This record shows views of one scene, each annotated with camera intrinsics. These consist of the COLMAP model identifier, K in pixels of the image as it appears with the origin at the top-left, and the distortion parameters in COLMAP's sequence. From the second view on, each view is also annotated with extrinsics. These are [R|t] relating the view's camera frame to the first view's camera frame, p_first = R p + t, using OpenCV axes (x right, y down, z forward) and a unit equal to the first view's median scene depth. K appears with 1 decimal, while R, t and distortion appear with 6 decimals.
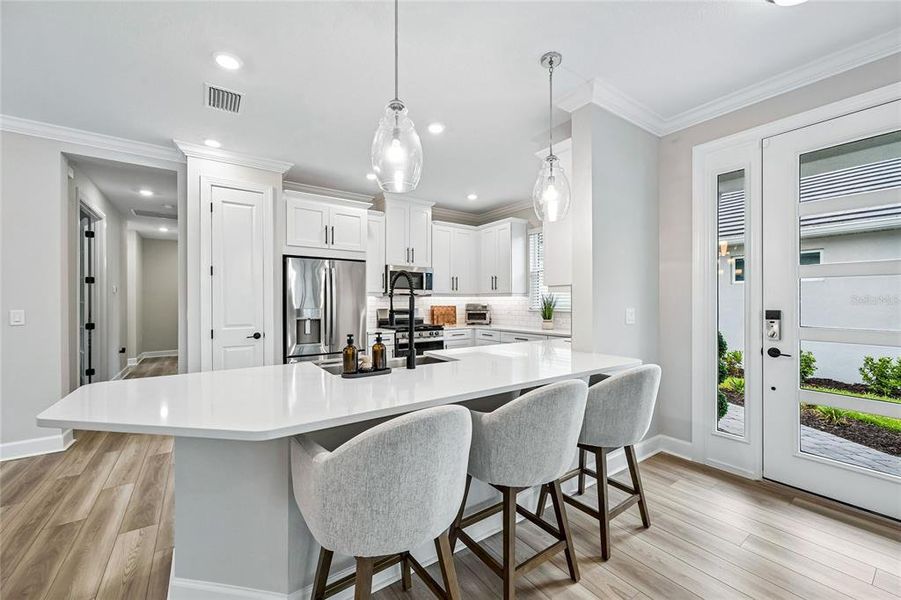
lens RADIAL K [[355.4, 0, 450.6], [0, 355.4, 301.1], [0, 0, 1]] dist [0.000274, 0.000144]
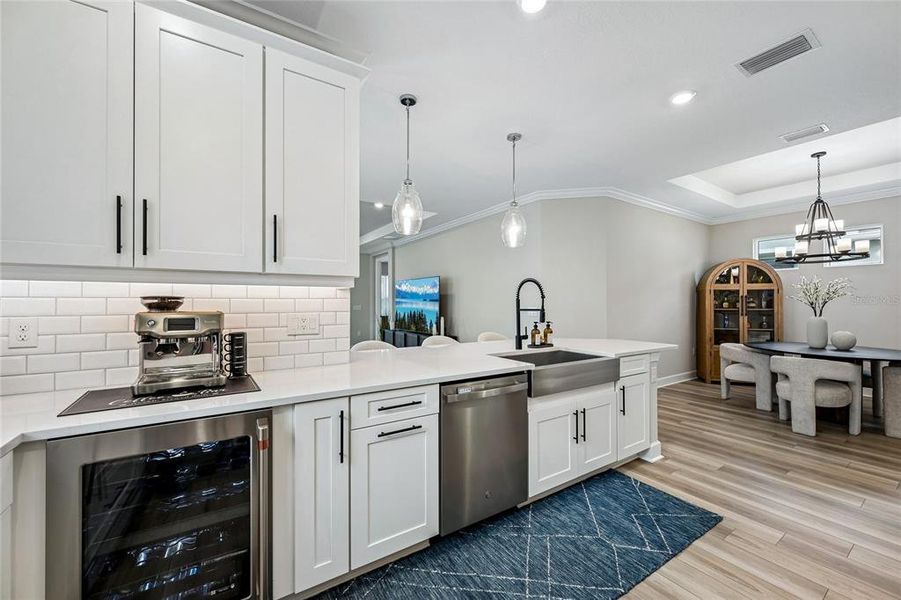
lens RADIAL K [[355.4, 0, 450.6], [0, 355.4, 301.1], [0, 0, 1]] dist [0.000274, 0.000144]
pose [[-0.999640, 0.003320, 0.026642, 0.057388], [0.003117, 0.999966, -0.007633, 0.003450], [-0.026667, -0.007548, -0.999616, 1.120478]]
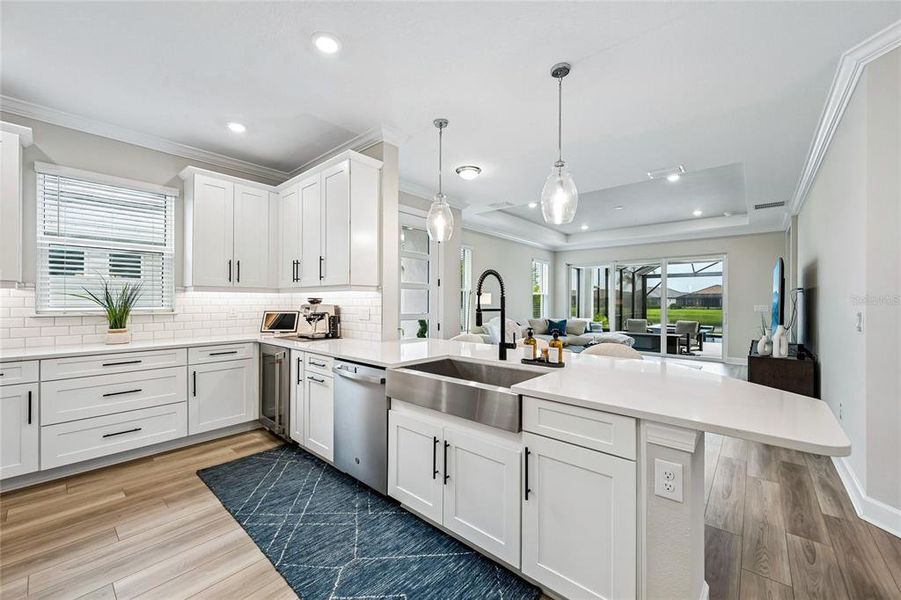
lens RADIAL K [[355.4, 0, 450.6], [0, 355.4, 301.1], [0, 0, 1]] dist [0.000274, 0.000144]
pose [[-0.241079, 0.001303, 0.970505, -0.536472], [-0.003766, 0.999990, -0.002279, 0.003518], [-0.970498, -0.004204, -0.241072, 0.661603]]
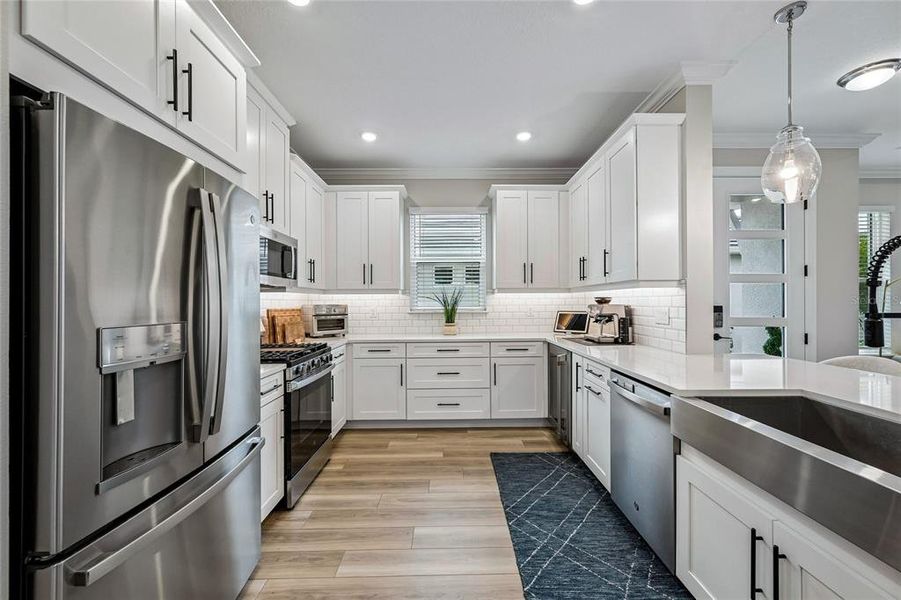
lens RADIAL K [[355.4, 0, 450.6], [0, 355.4, 301.1], [0, 0, 1]] dist [0.000274, 0.000144]
pose [[0.567950, -0.000597, 0.823063, -0.446794], [0.003958, 0.999990, -0.002006, 0.003853], [-0.823053, 0.004397, 0.567947, 0.609145]]
